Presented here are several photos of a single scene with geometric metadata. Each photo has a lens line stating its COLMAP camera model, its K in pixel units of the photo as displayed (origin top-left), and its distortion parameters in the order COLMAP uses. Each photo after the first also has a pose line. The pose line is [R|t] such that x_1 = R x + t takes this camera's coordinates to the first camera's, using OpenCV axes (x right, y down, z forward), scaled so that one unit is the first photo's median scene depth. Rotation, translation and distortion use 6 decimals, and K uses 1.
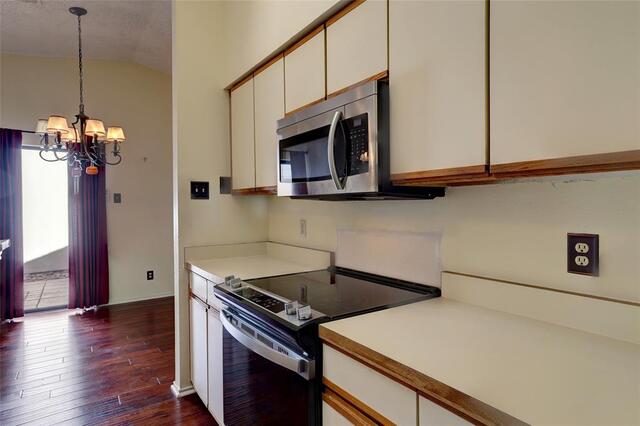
lens RADIAL K [[373.4, 0, 320.0], [0, 373.4, 213.0], [0, 0, 1]] dist [-0.035067, 0.000636]
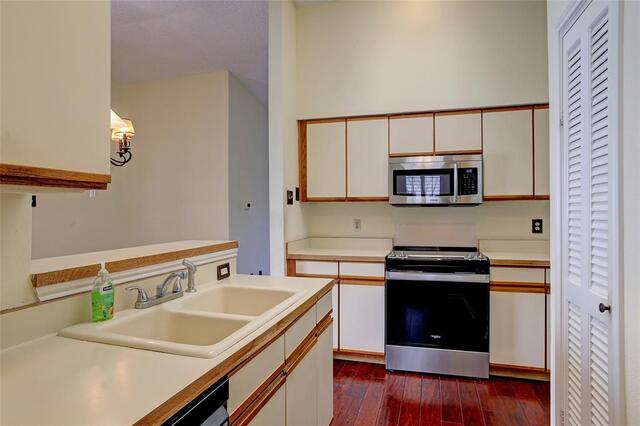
lens RADIAL K [[373.4, 0, 320.0], [0, 373.4, 213.0], [0, 0, 1]] dist [-0.035067, 0.000636]
pose [[0.758089, -0.004422, 0.652137, -1.284253], [0.015807, 0.999808, -0.011596, 0.008076], [-0.651960, 0.019099, 0.758013, -0.038996]]
